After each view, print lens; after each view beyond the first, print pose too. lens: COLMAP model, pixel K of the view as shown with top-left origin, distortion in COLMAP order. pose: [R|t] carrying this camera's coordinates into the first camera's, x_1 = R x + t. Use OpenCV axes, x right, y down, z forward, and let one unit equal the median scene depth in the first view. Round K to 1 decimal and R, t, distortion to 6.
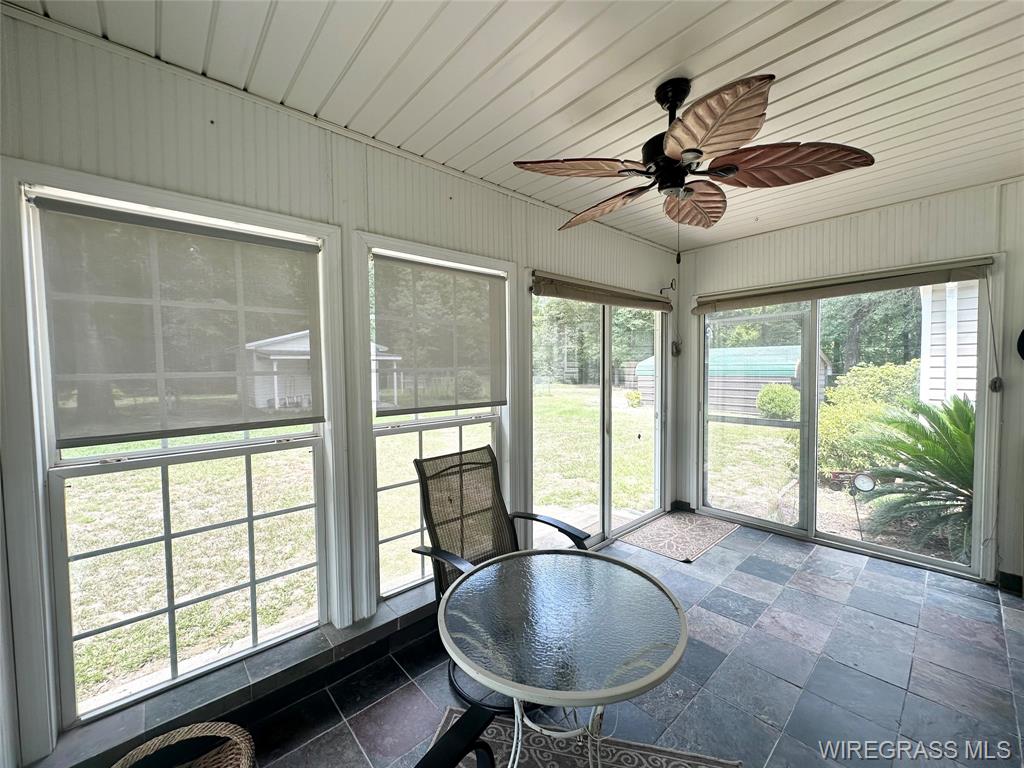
lens RADIAL K [[407.5, 0, 512.0], [0, 407.5, 384.0], [0, 0, 1]] dist [-0.000775, -0.000321]
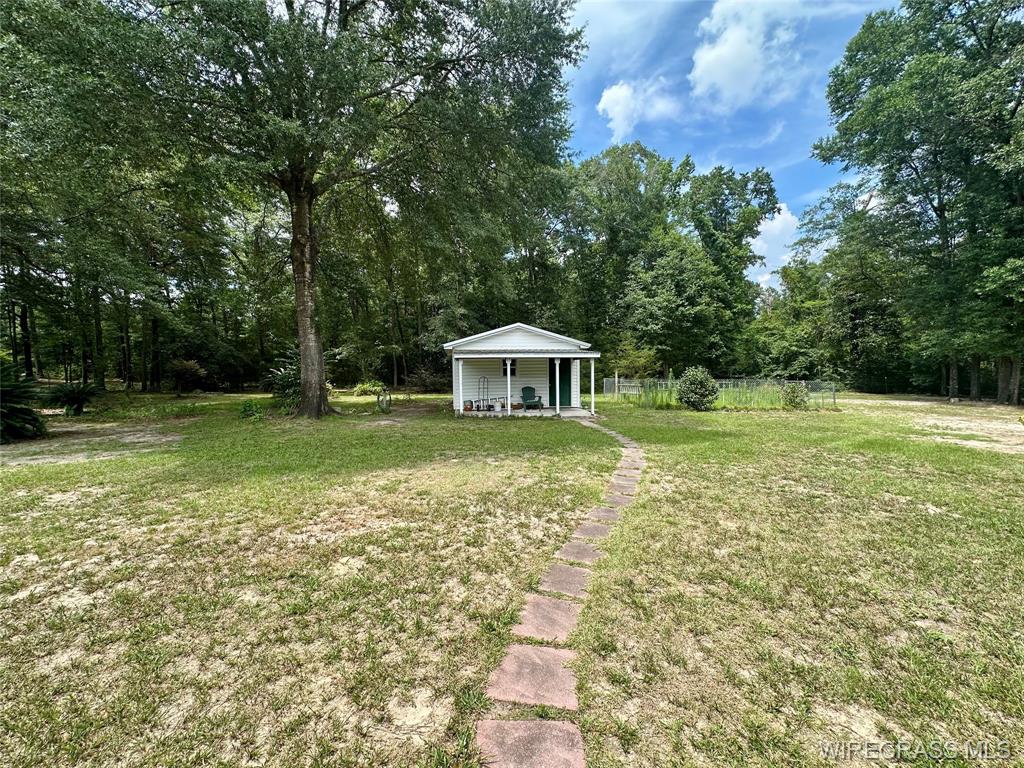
lens RADIAL K [[407.5, 0, 512.0], [0, 407.5, 384.0], [0, 0, 1]] dist [-0.000775, -0.000321]
pose [[0.837384, 0.017471, -0.546336, 0.009138], [-0.021563, 0.999767, -0.001079, -0.001615], [0.546190, 0.012684, 0.837566, 0.105496]]
